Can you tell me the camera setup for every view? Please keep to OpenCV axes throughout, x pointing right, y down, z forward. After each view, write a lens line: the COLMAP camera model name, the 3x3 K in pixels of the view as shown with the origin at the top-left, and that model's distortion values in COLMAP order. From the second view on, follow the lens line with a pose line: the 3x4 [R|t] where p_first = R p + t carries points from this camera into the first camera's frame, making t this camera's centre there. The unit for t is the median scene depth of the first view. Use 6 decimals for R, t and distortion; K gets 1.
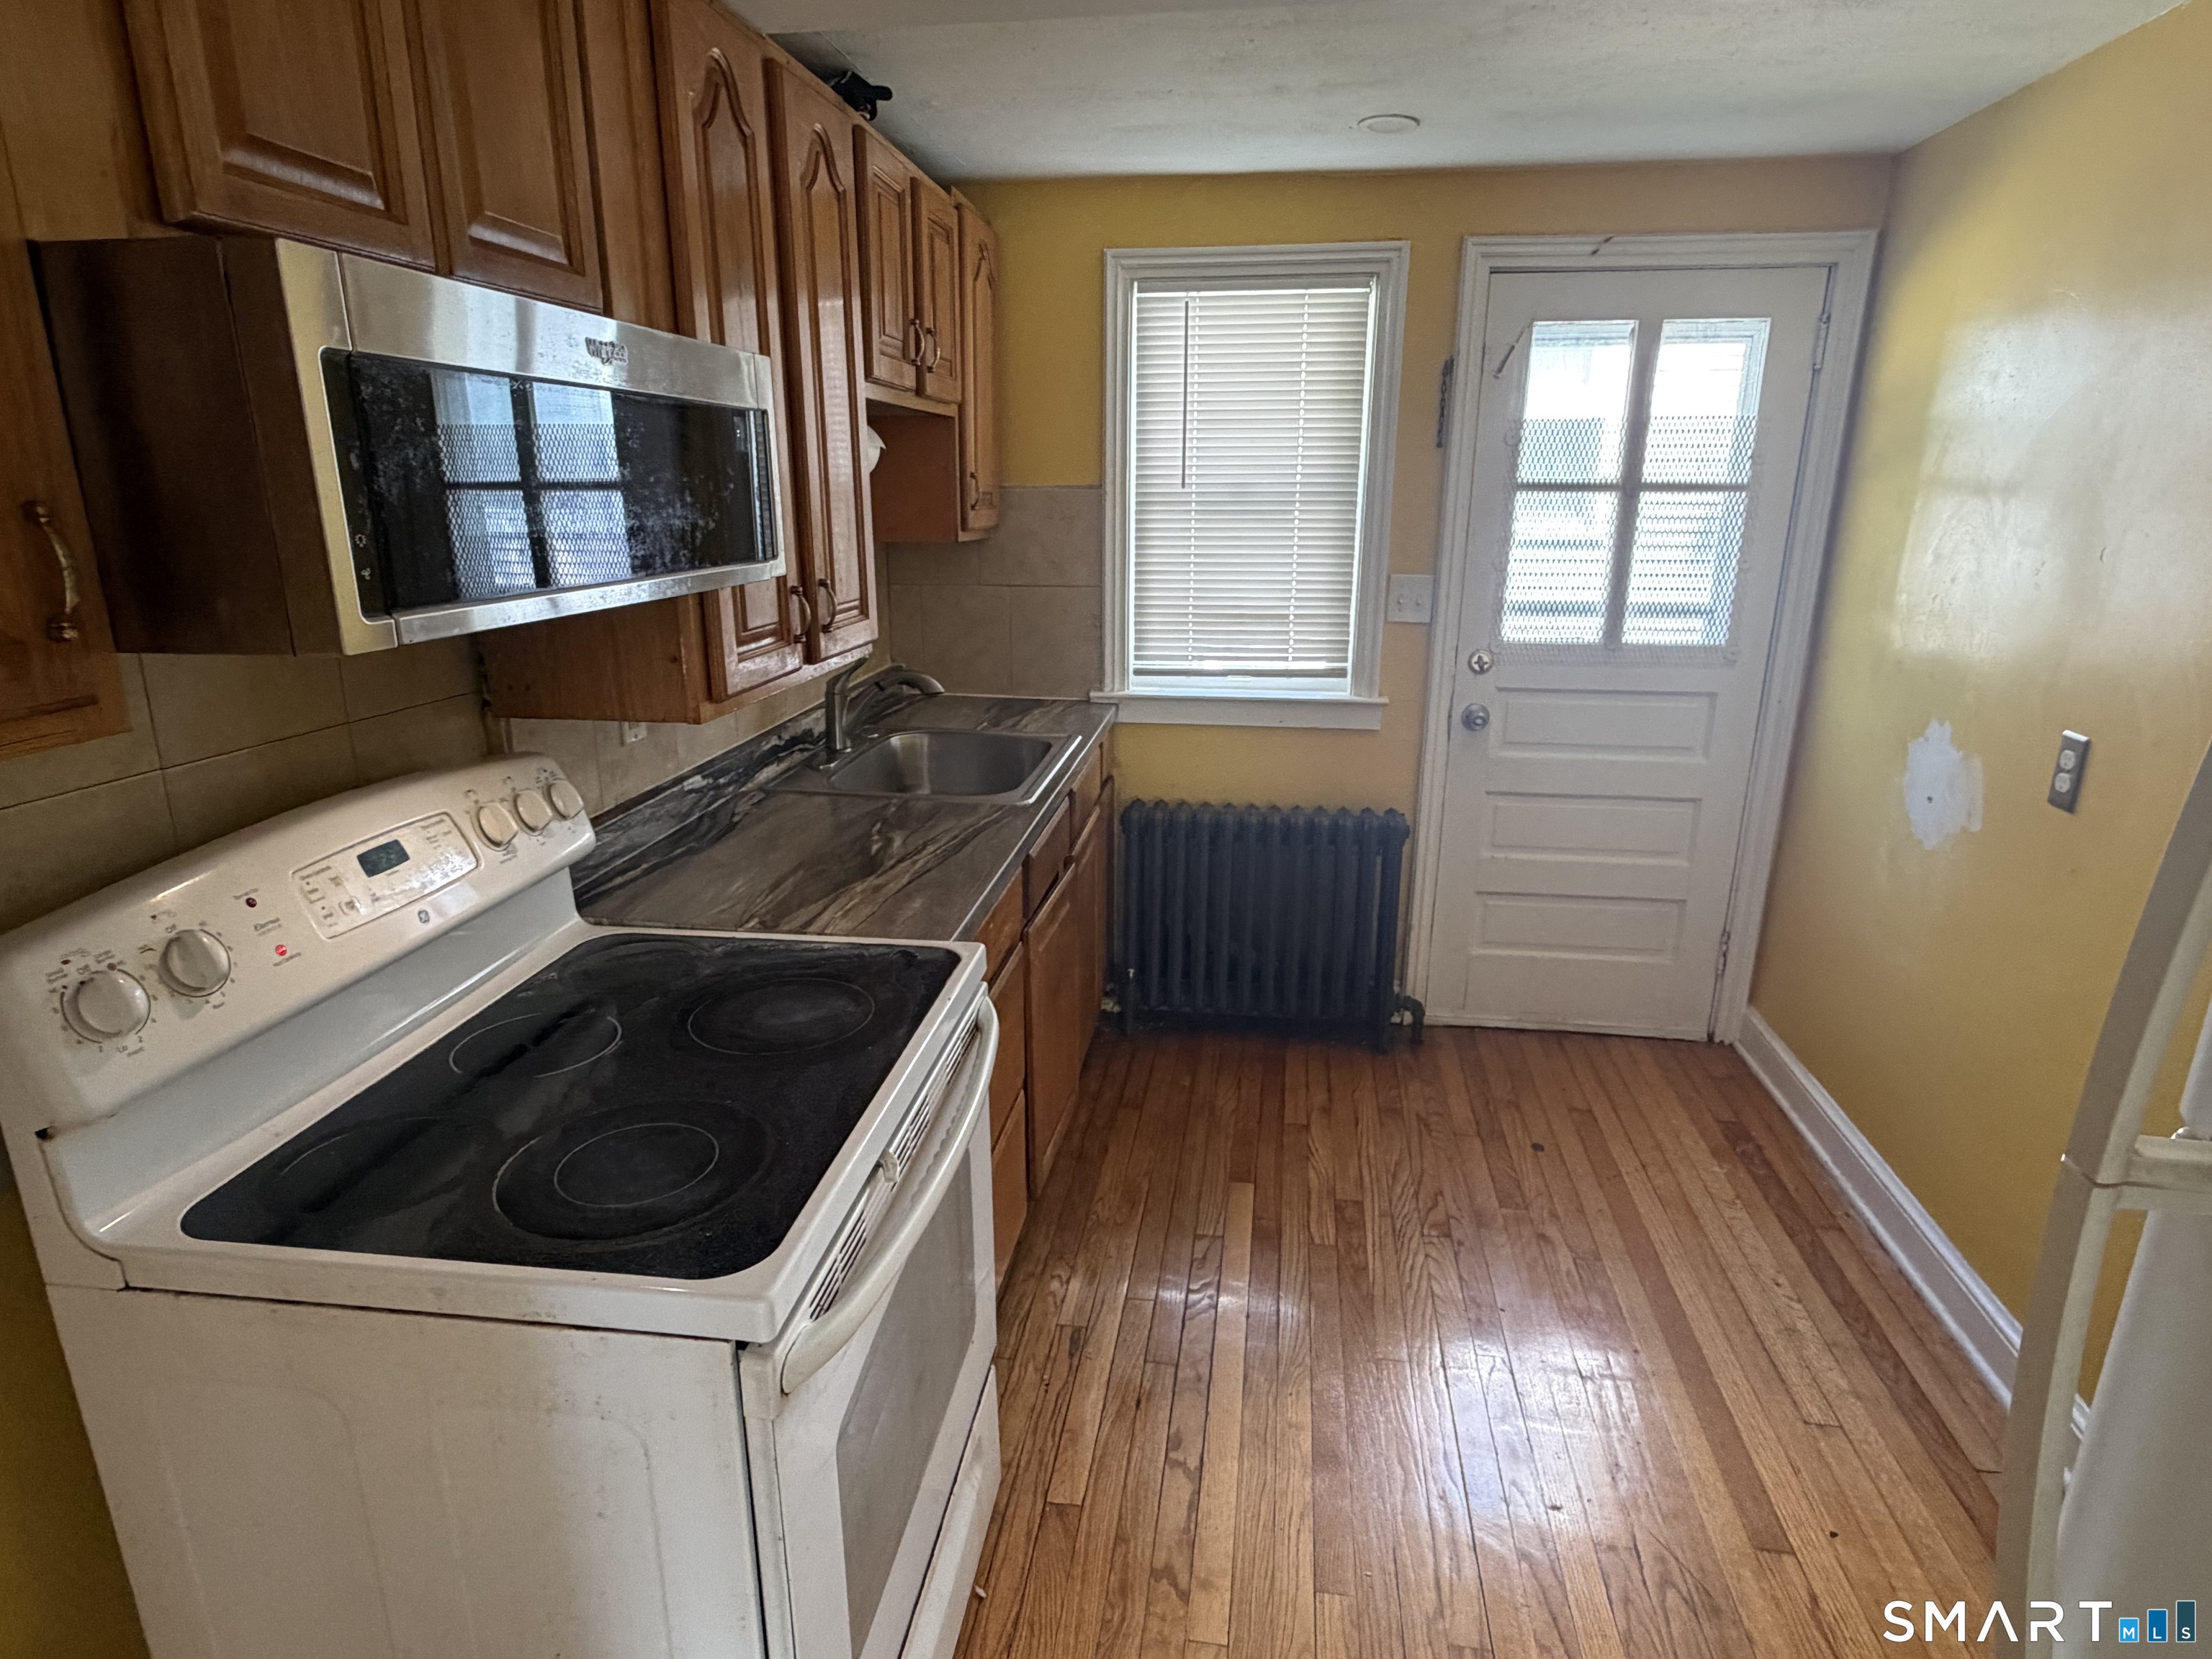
lens RADIAL K [[1215.5, 0, 1106.8], [0, 1215.5, 832.9], [0, 0, 1]] dist [0.004753, 0.000222]
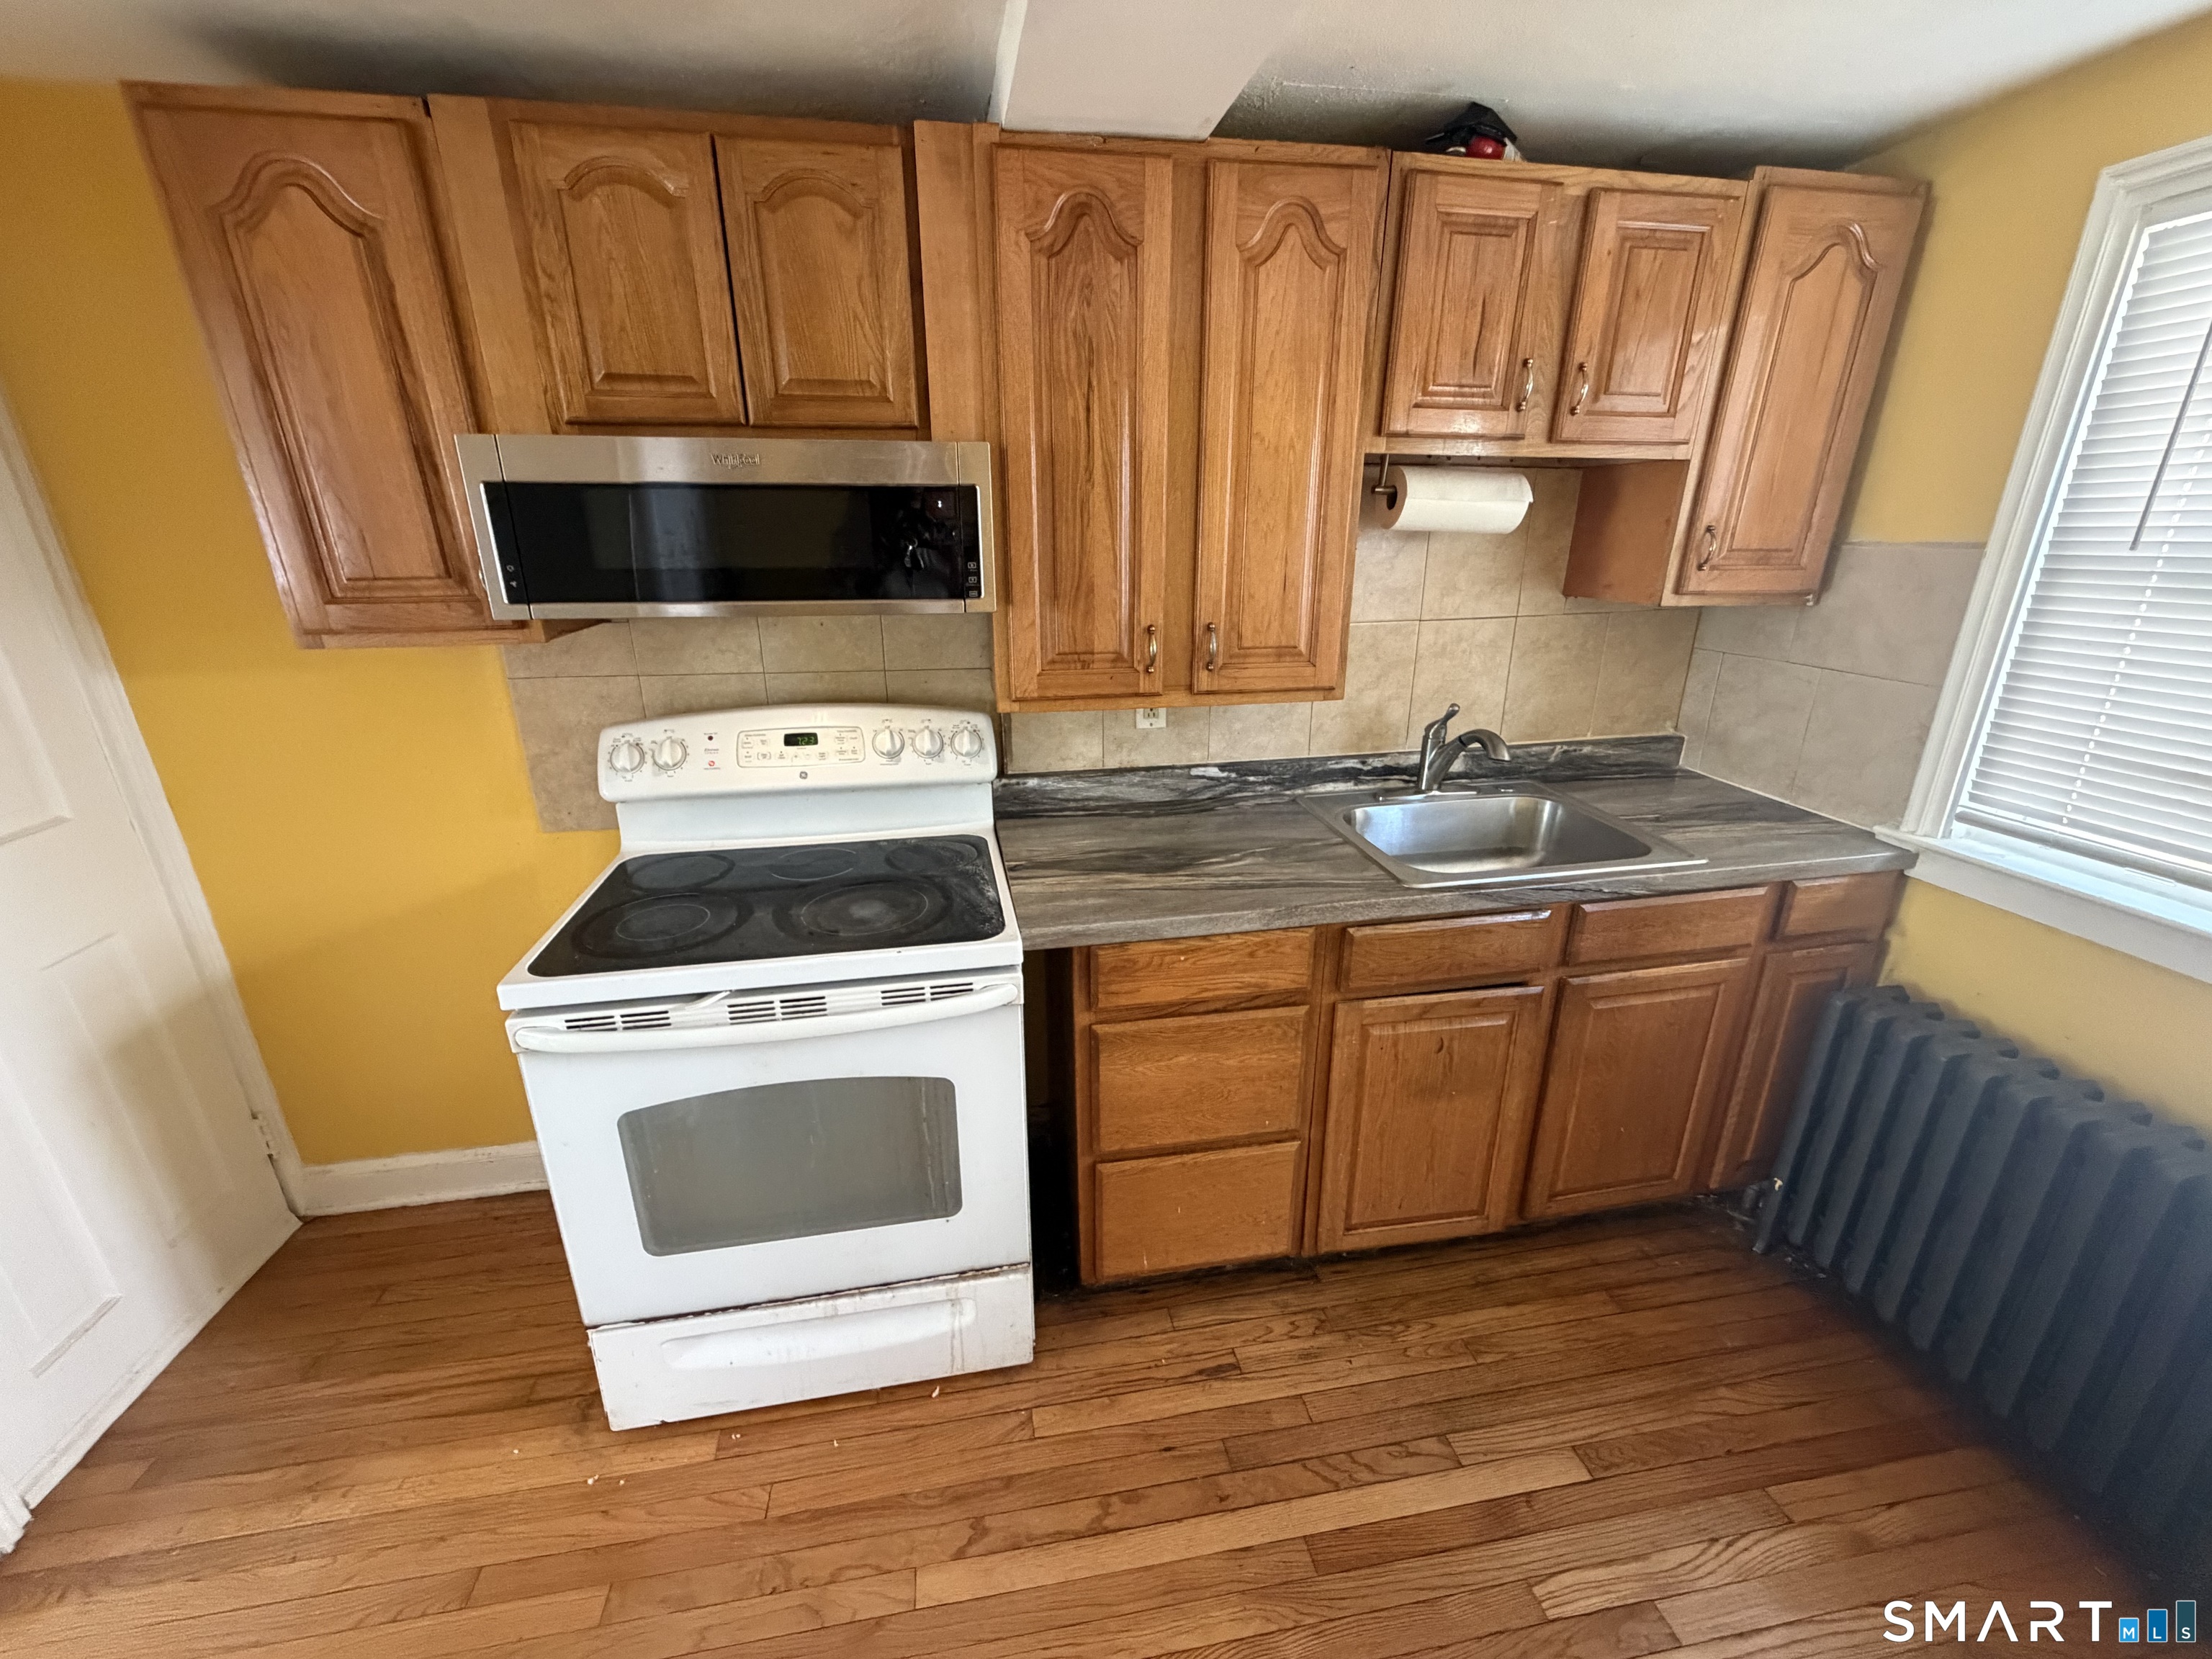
lens RADIAL K [[887.9, 0, 1100.4], [0, 887.9, 831.3], [0, 0, 1]] dist [0.001735, 0.000159]
pose [[0.312033, 0.309921, -0.898101, 0.503641], [-0.262639, 0.936599, 0.231955, -0.174114], [0.913048, 0.163499, 0.373647, 0.562089]]
